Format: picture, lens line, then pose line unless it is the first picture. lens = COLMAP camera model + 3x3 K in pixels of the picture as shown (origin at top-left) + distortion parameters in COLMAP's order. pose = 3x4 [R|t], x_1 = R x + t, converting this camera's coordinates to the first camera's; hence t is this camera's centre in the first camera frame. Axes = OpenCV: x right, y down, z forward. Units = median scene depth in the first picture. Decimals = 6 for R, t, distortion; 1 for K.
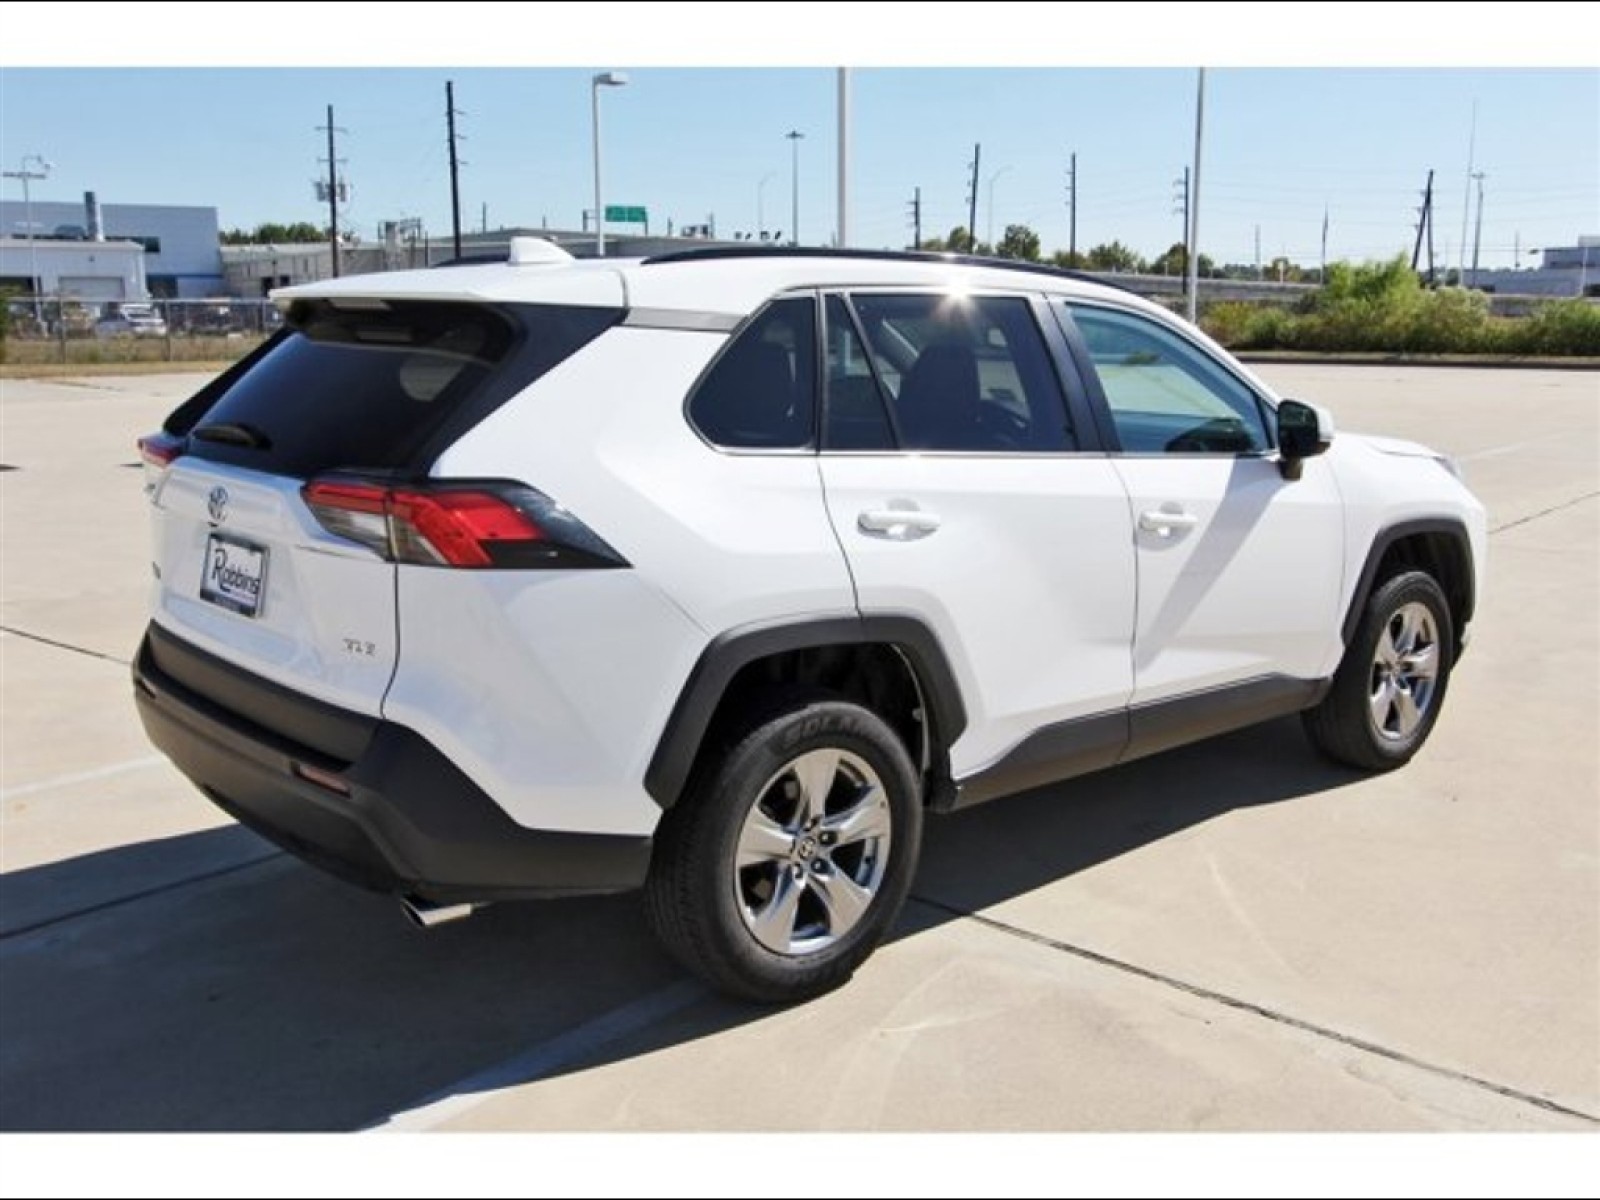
lens RADIAL K [[1545.2, 0, 805.1], [0, 1545.2, 618.1], [0, 0, 1]] dist [0.023926, 0.000000]
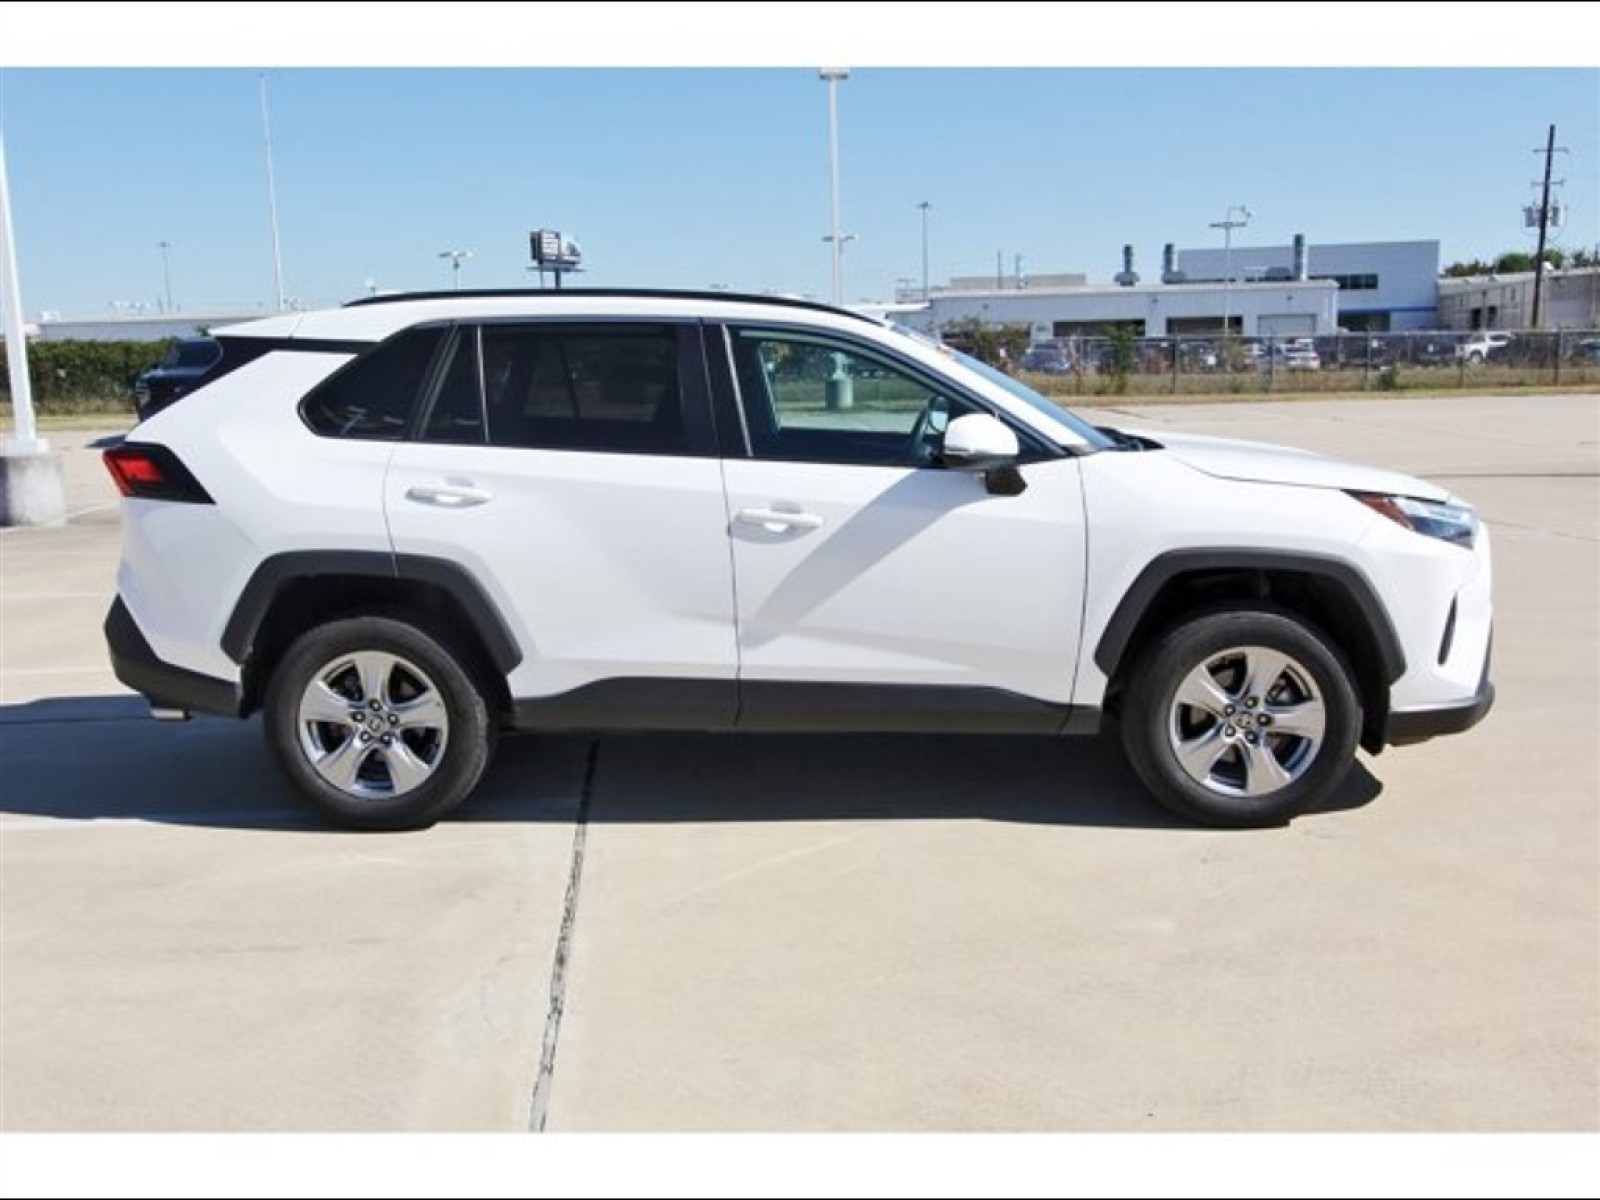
lens RADIAL K [[1545.2, 0, 805.4], [0, 1545.2, 636.6], [0, 0, 1]] dist [0.023926, 0.000000]
pose [[0.717050, 0.114958, -0.687476, 0.139310], [-0.121508, 0.991819, 0.039116, -0.003357], [0.686349, 0.055486, 0.725153, 0.028261]]
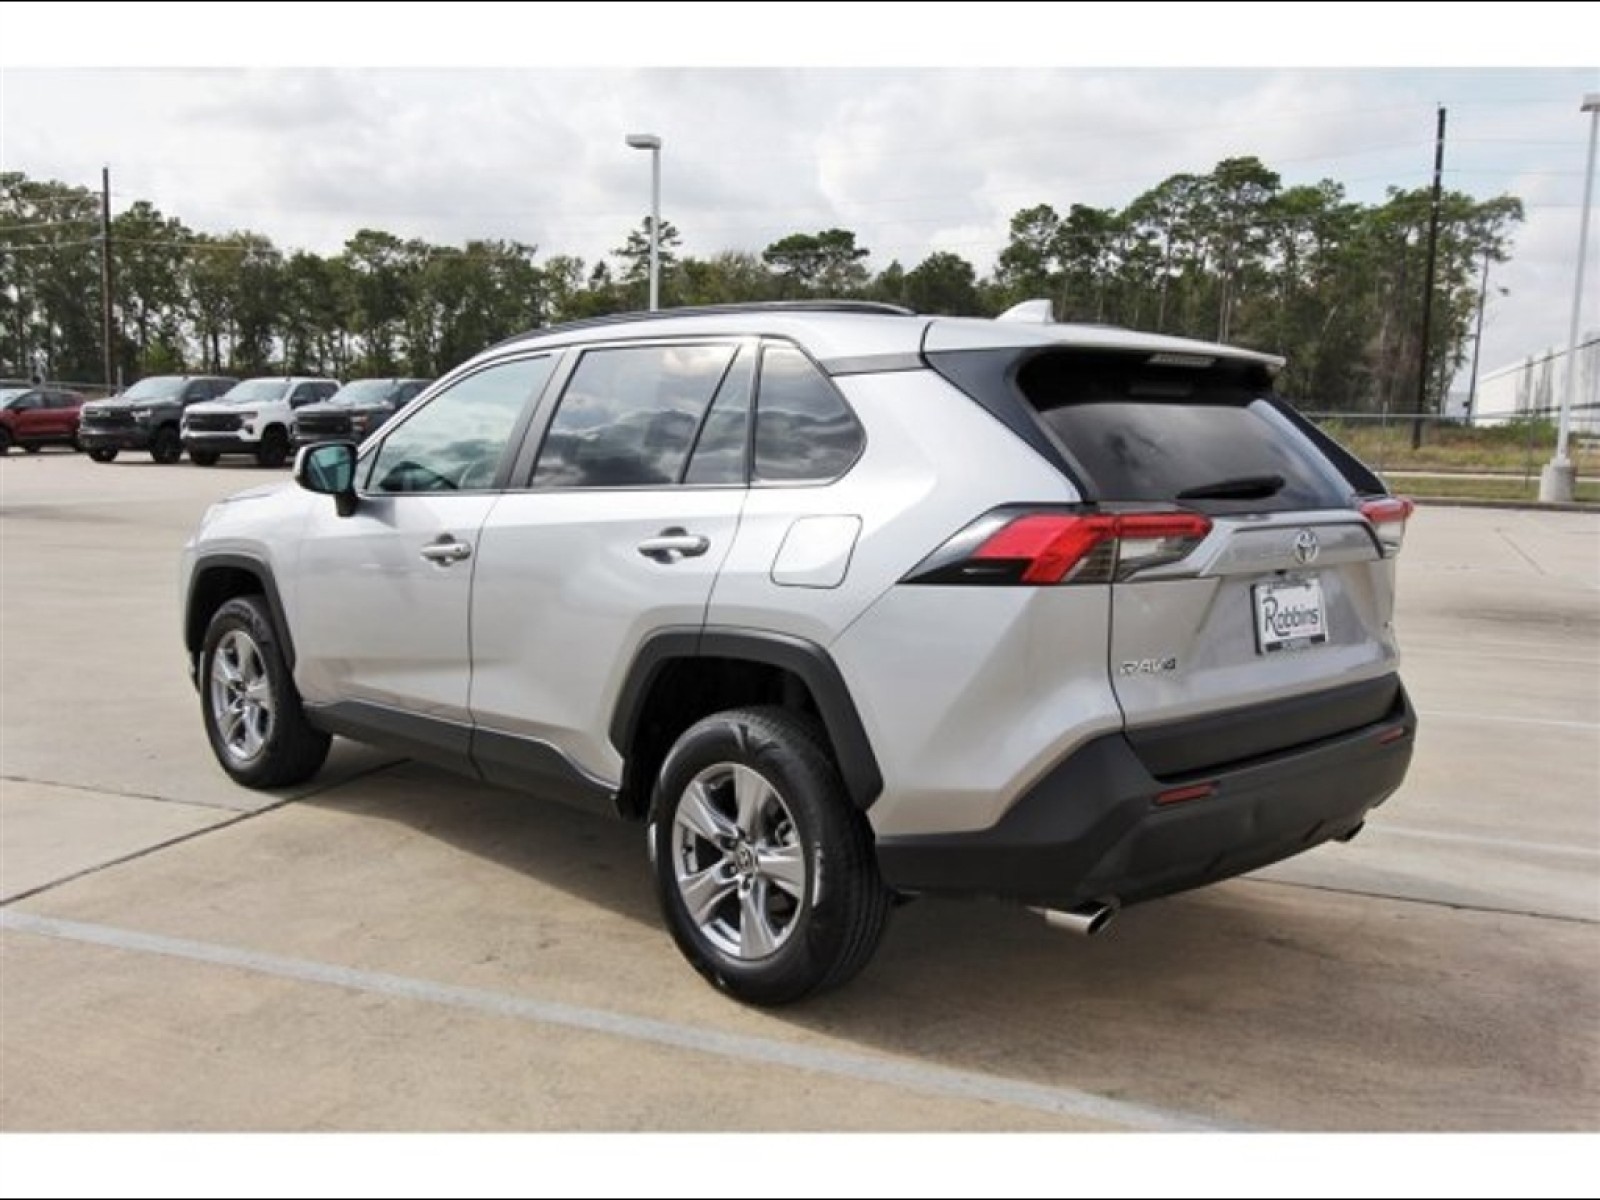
lens RADIAL K [[1545.2, 0, 793.7], [0, 1545.2, 601.1], [0, 0, 1]] dist [0.023926, 0.000000]
pose [[-0.046926, -0.130923, 0.990281, -0.154053], [0.184466, 0.973187, 0.137404, -0.027048], [-0.981718, 0.189121, -0.021517, 0.149695]]
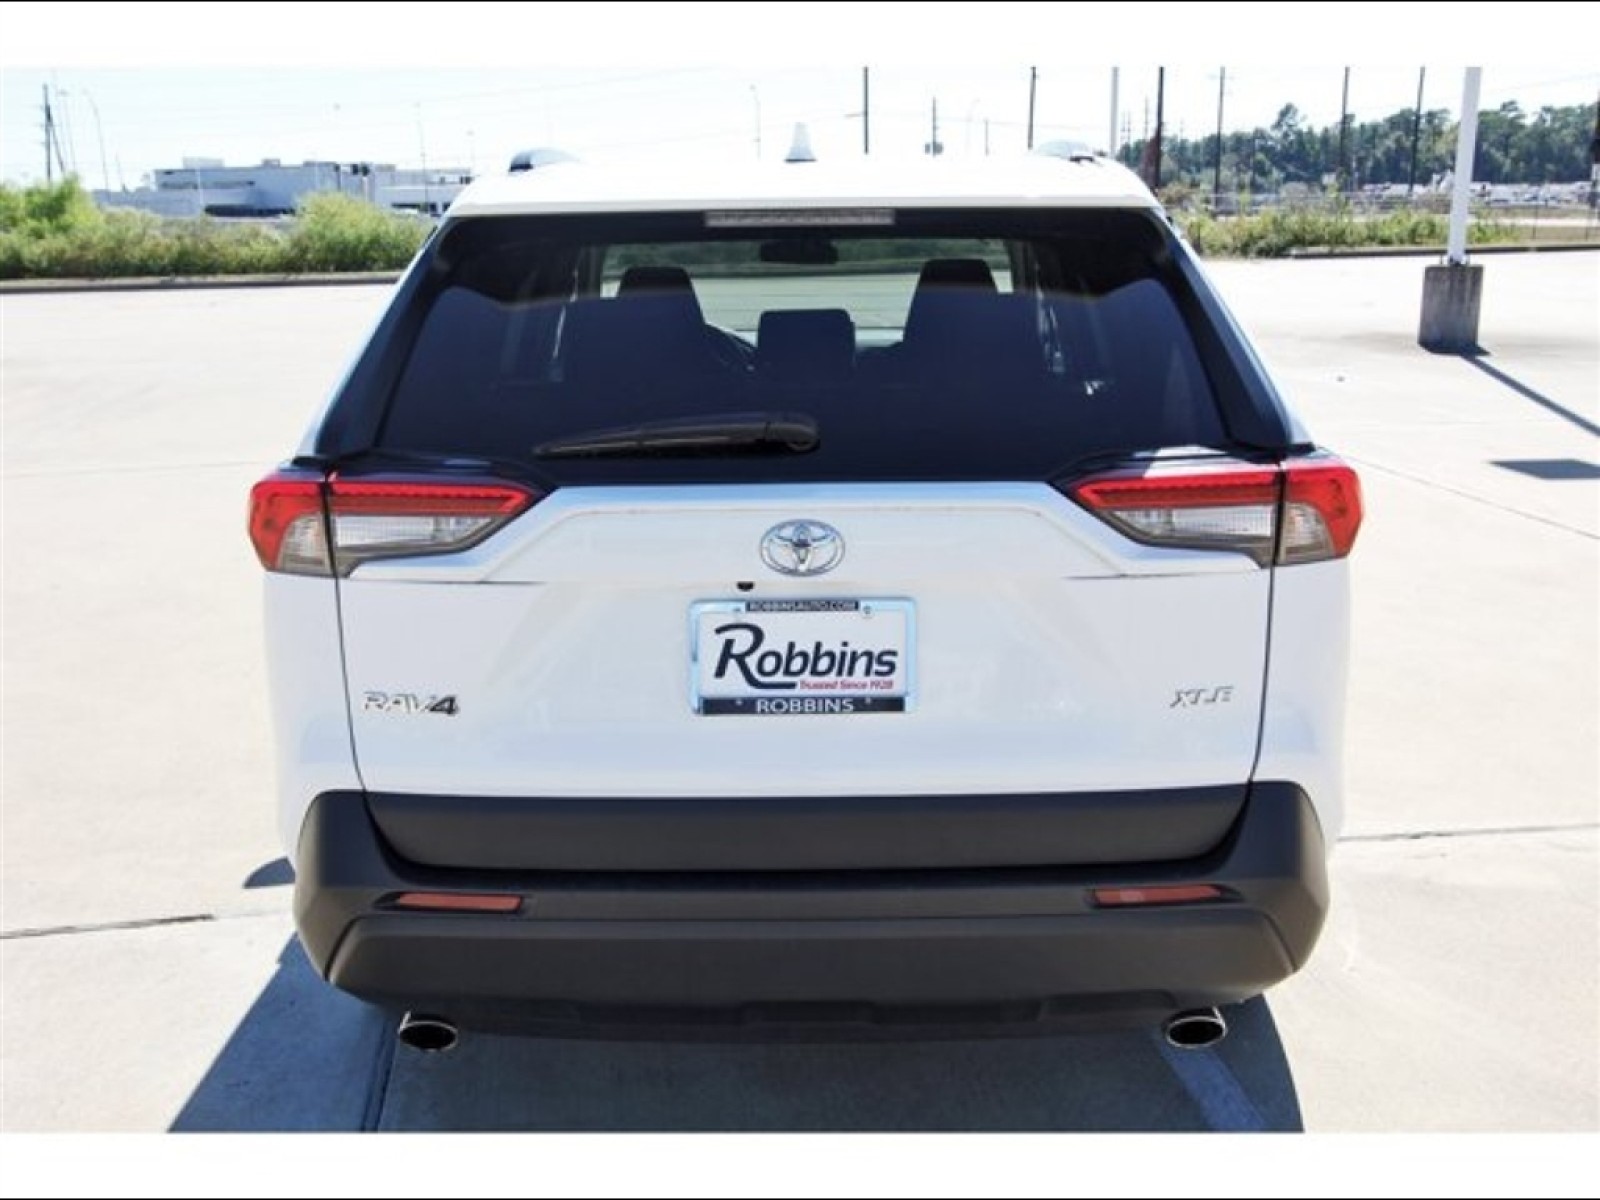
lens RADIAL K [[1545.2, 0, 804.8], [0, 1545.2, 606.9], [0, 0, 1]] dist [0.023926, 0.000000]
pose [[0.667908, -0.201536, 0.716437, -0.090018], [0.172133, 0.978368, 0.114744, -0.013293], [-0.724064, 0.046684, 0.688151, 0.062770]]
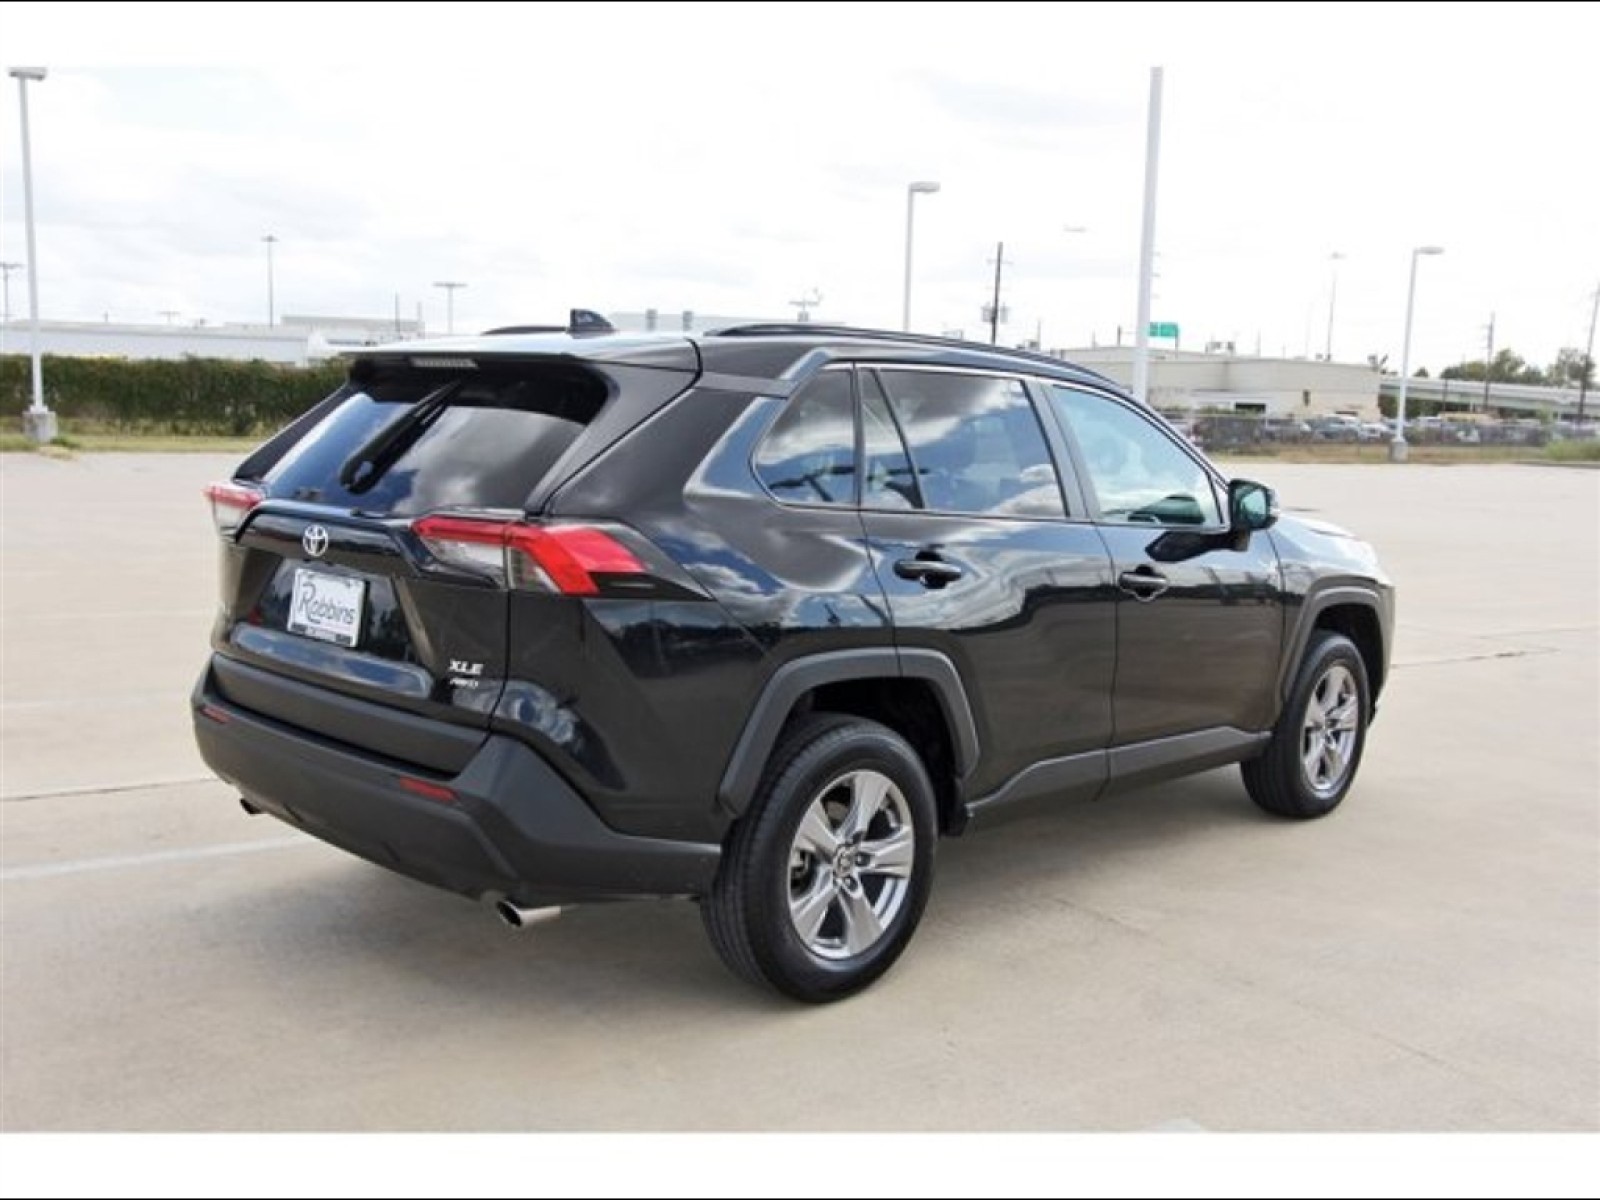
lens RADIAL K [[1545.2, 0, 798.3], [0, 1545.2, 607.8], [0, 0, 1]] dist [0.023926, 0.000000]
pose [[0.995774, 0.015763, 0.090473, -0.015217], [-0.008896, 0.997083, -0.075807, 0.005703], [-0.091404, 0.074682, 0.993010, -0.011393]]
